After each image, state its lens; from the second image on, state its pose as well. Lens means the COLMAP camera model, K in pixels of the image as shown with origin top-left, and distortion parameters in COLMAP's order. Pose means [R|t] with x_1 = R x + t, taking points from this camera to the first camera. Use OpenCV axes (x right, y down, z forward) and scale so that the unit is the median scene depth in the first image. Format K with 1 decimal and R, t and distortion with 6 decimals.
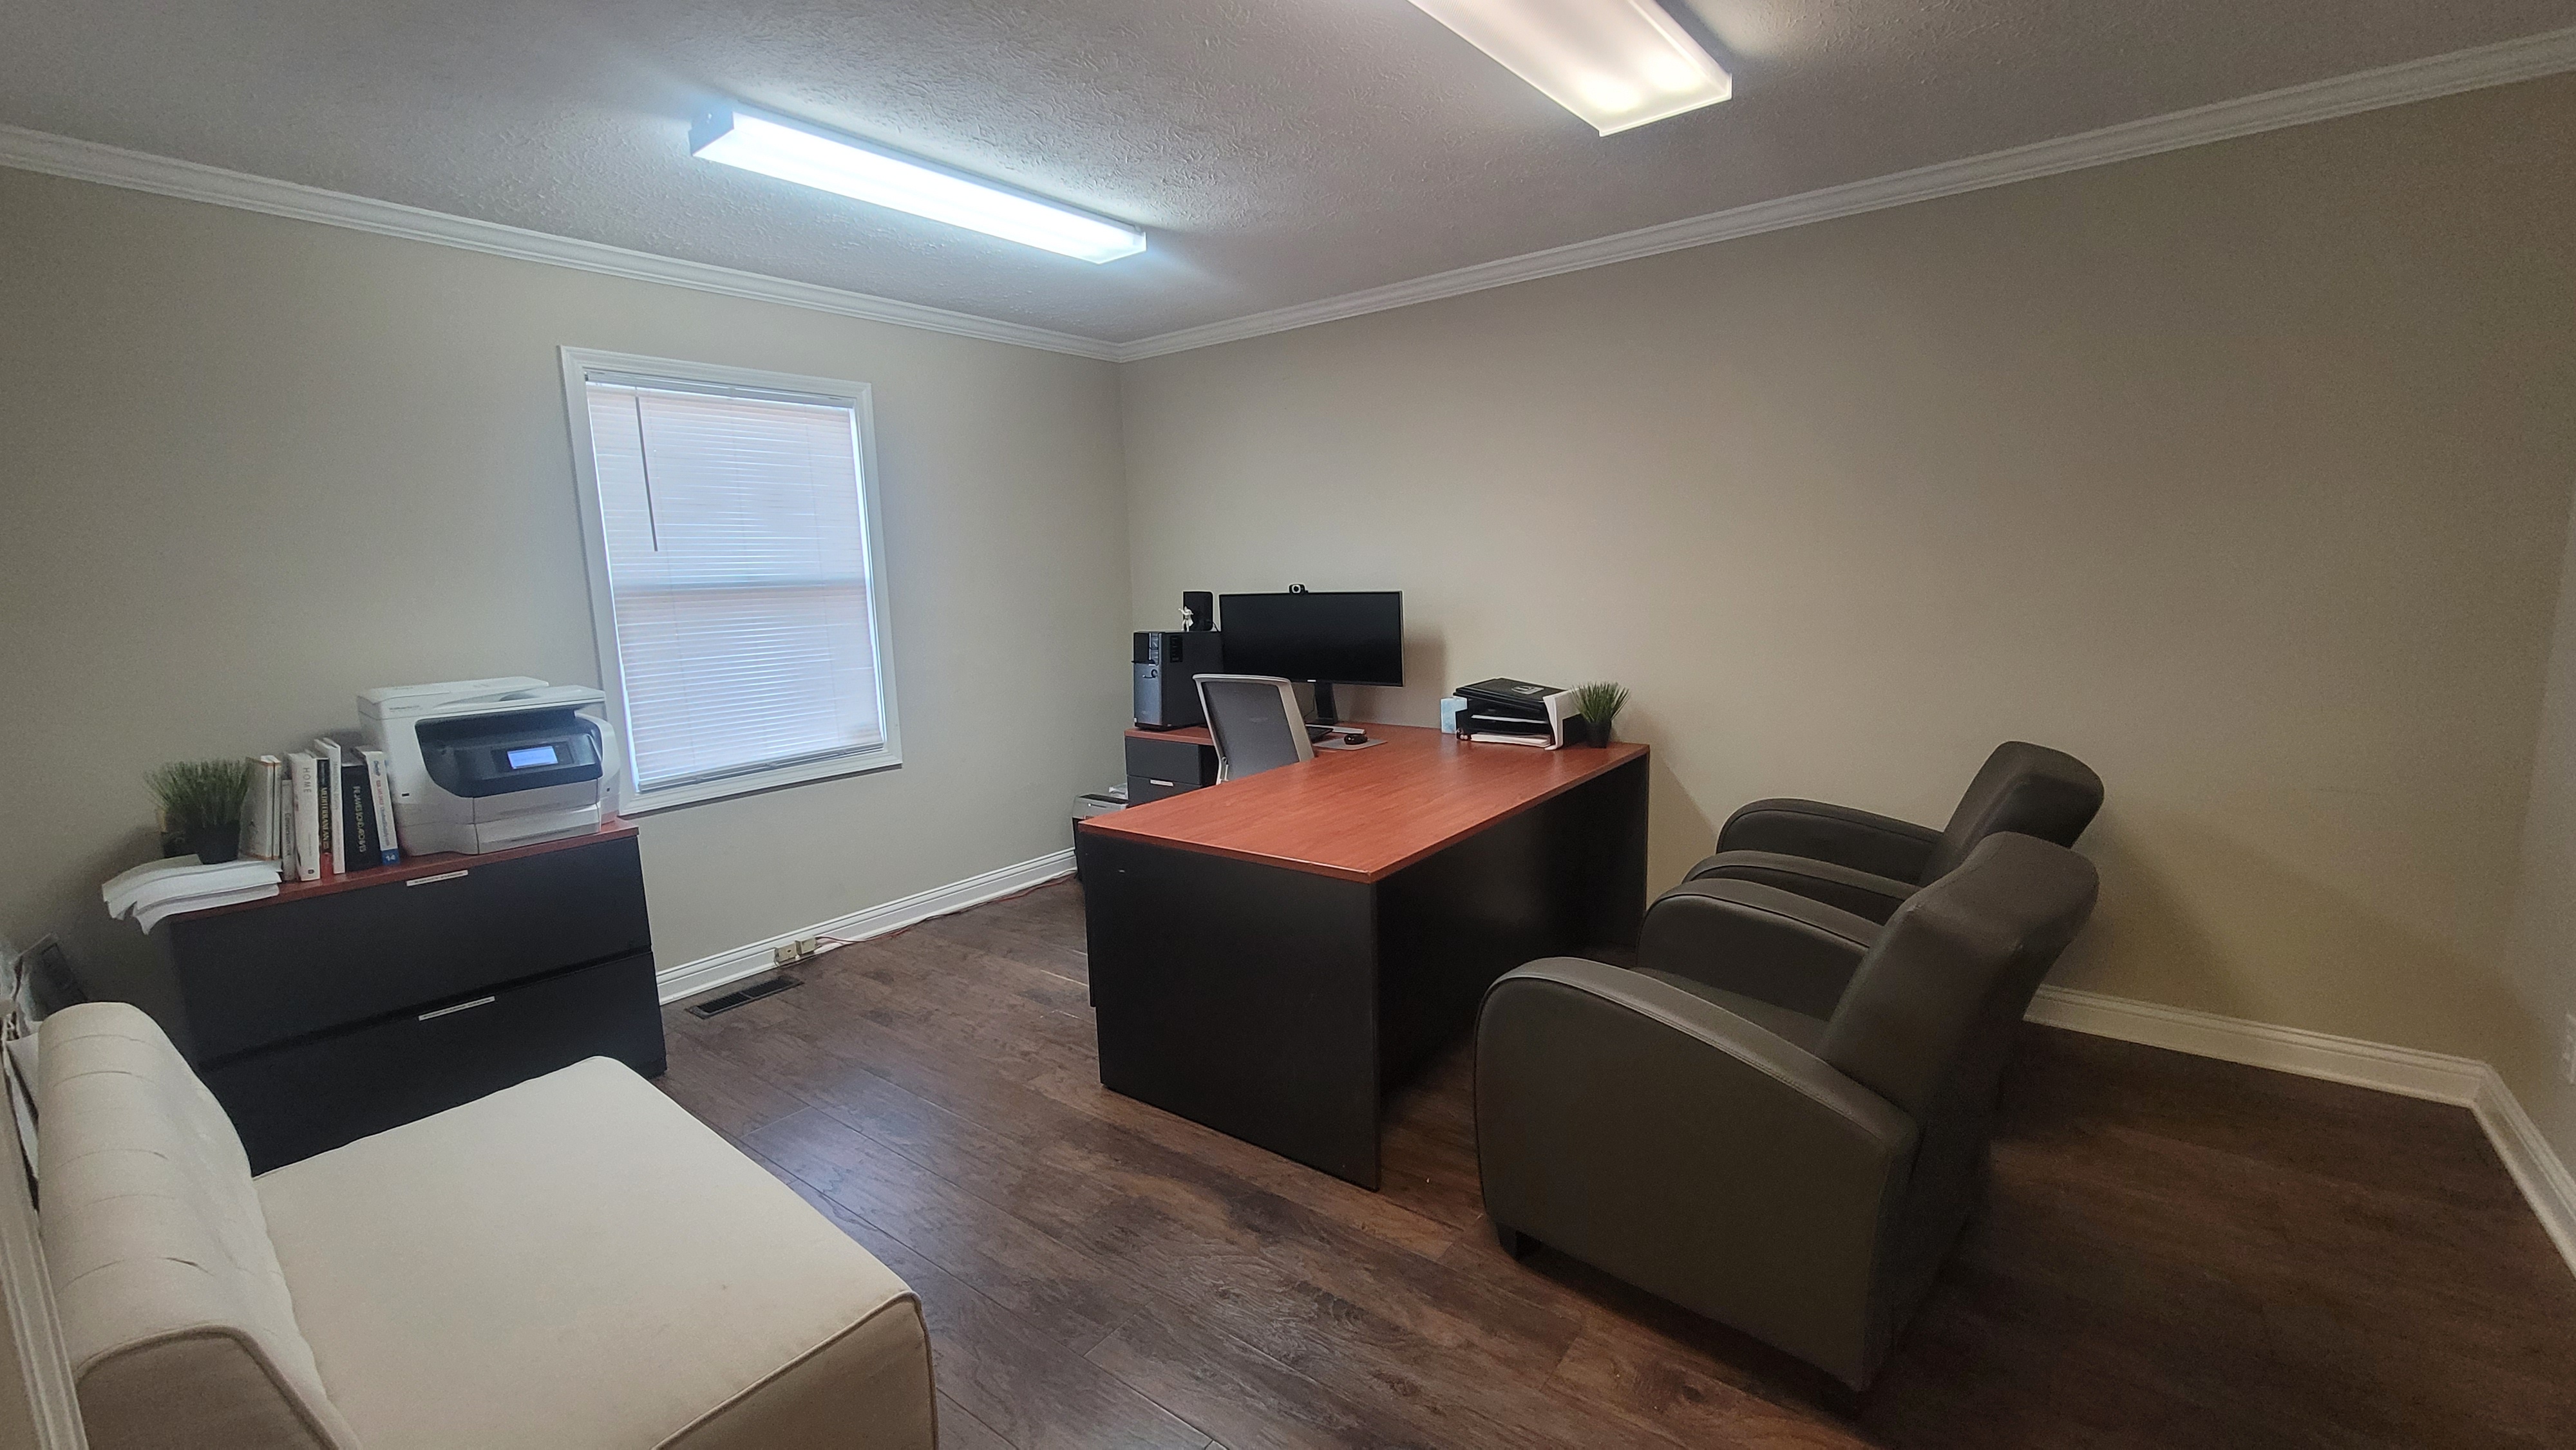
lens RADIAL K [[1049.9, 0, 1286.1], [0, 1049.9, 731.9], [0, 0, 1]] dist [-0.000046, 0.000003]
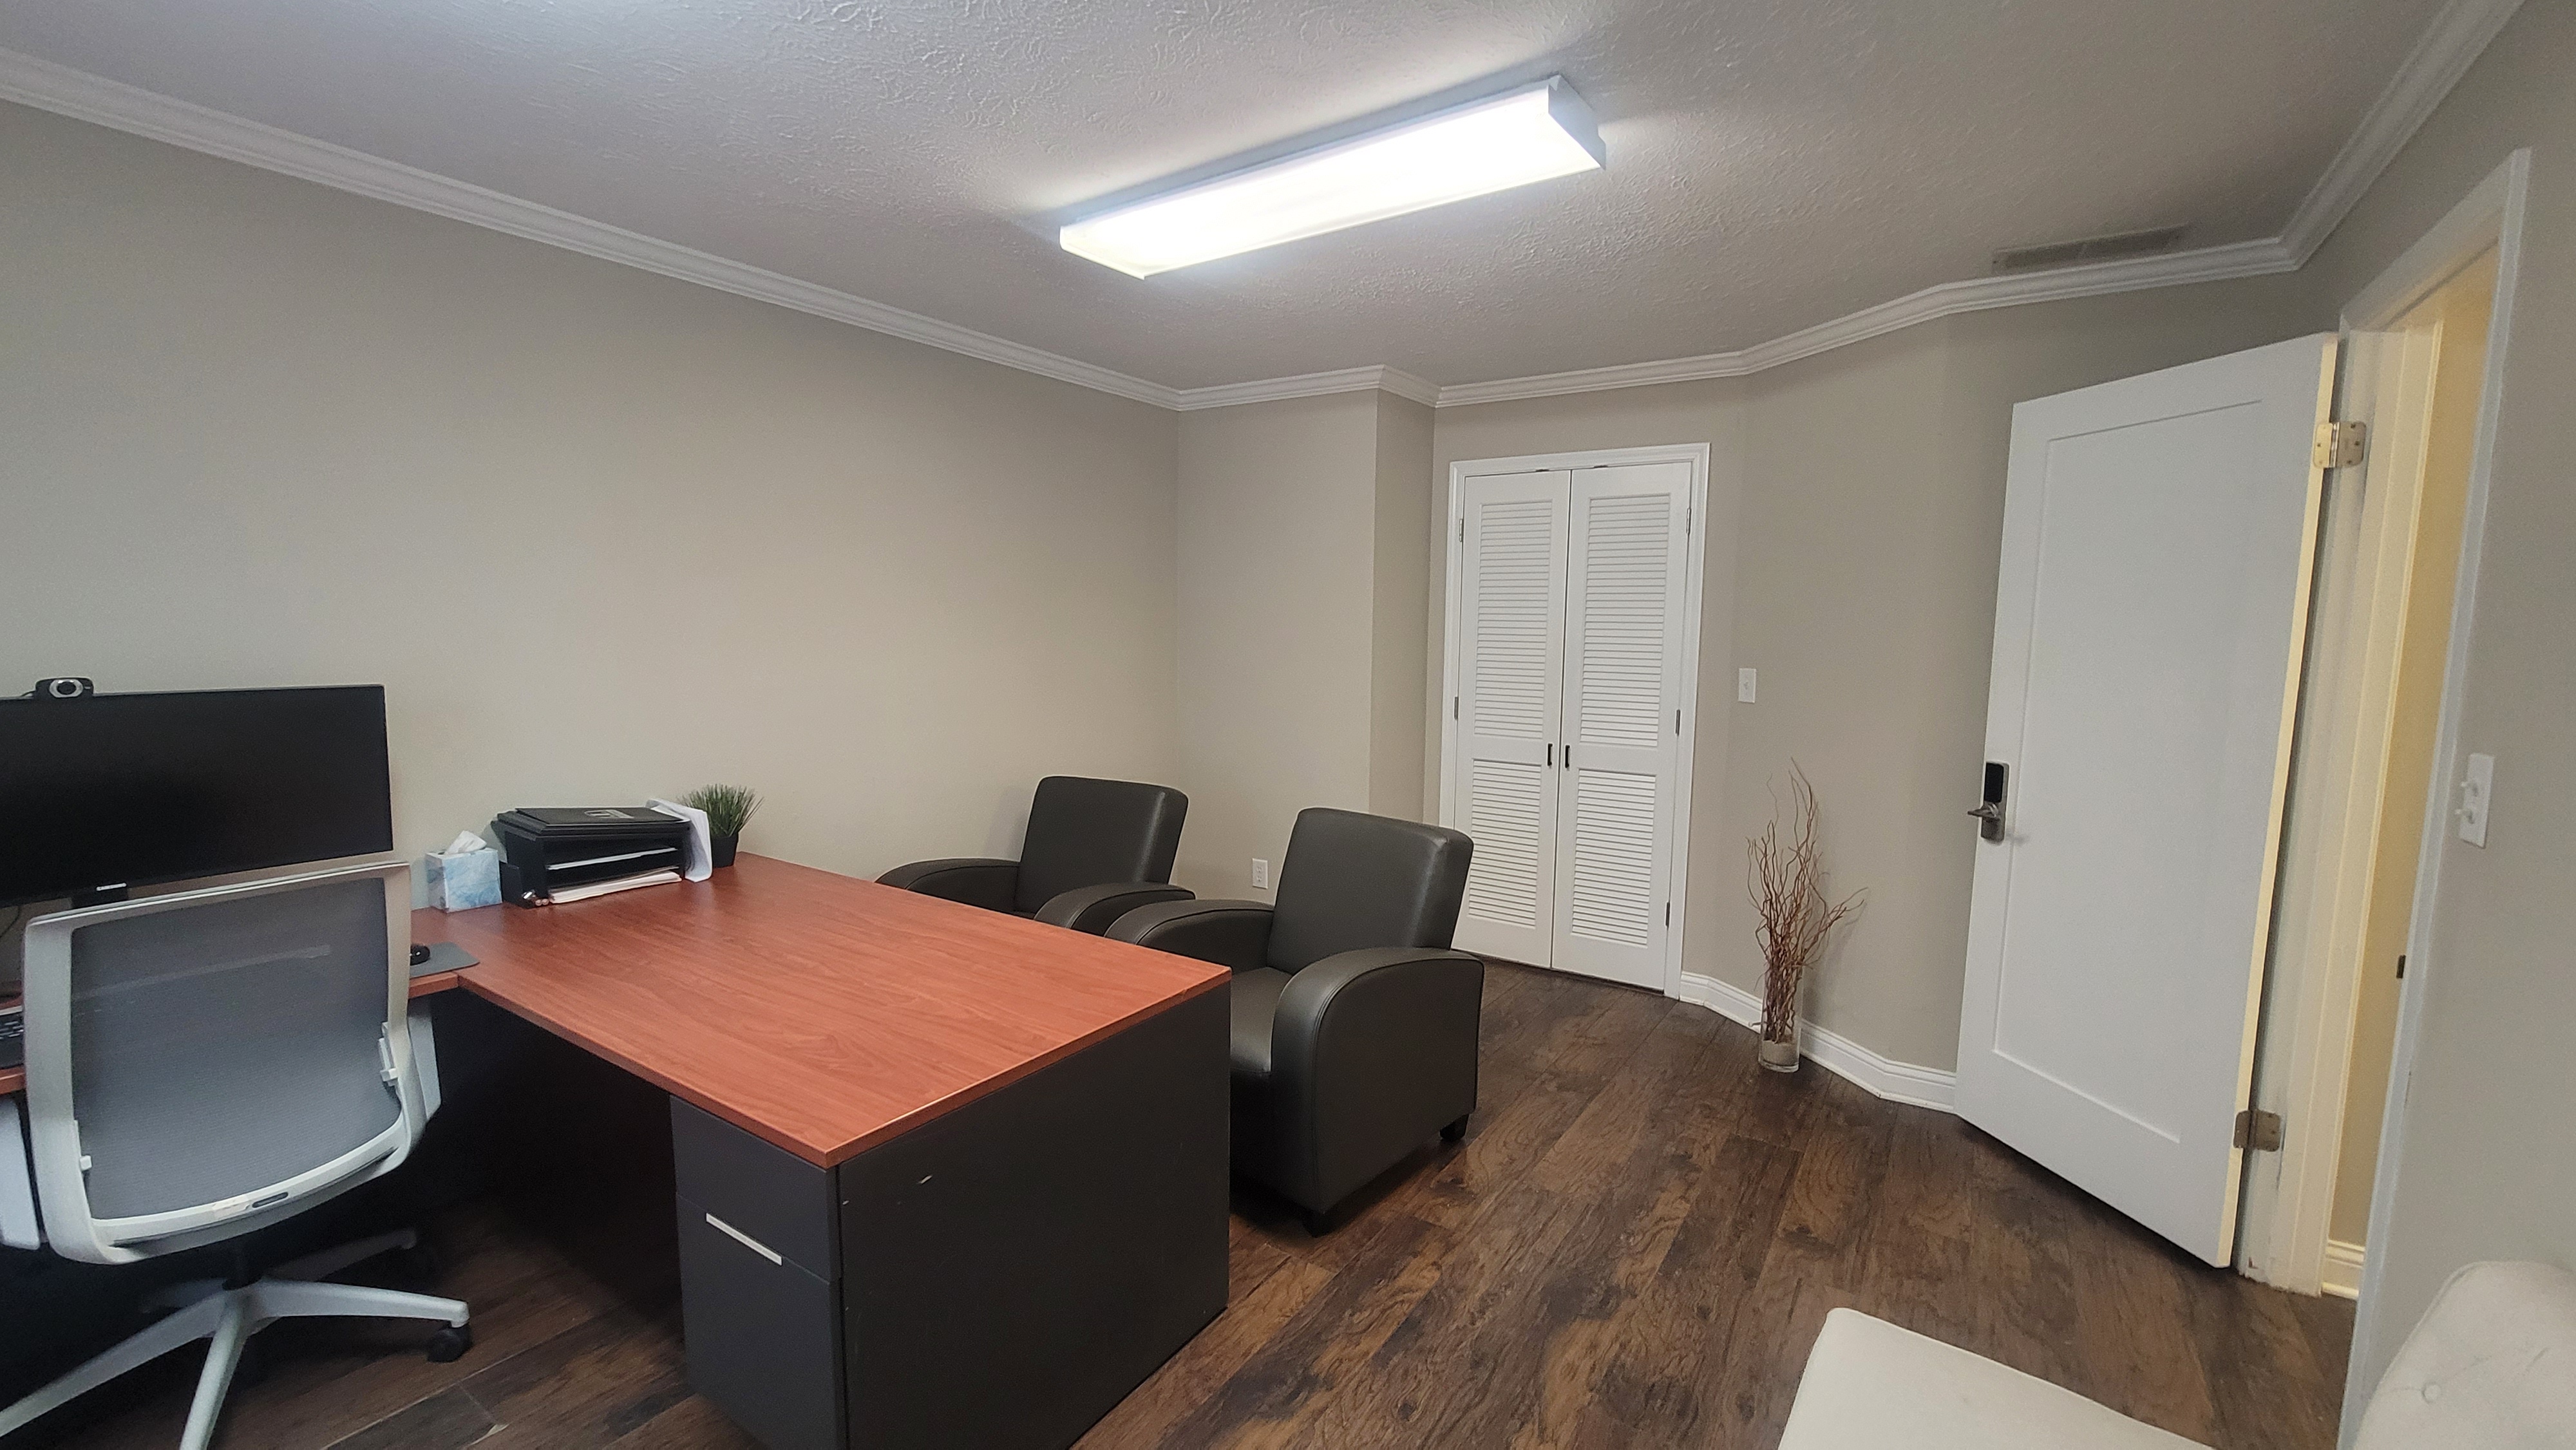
lens RADIAL K [[1049.9, 0, 1284.0], [0, 1049.9, 730.0], [0, 0, 1]] dist [-0.000046, 0.000003]
pose [[-0.057866, -0.074807, 0.995518, -0.887308], [0.138920, 0.986883, 0.082233, -0.159785], [-0.988611, 0.143056, -0.046715, 0.985805]]
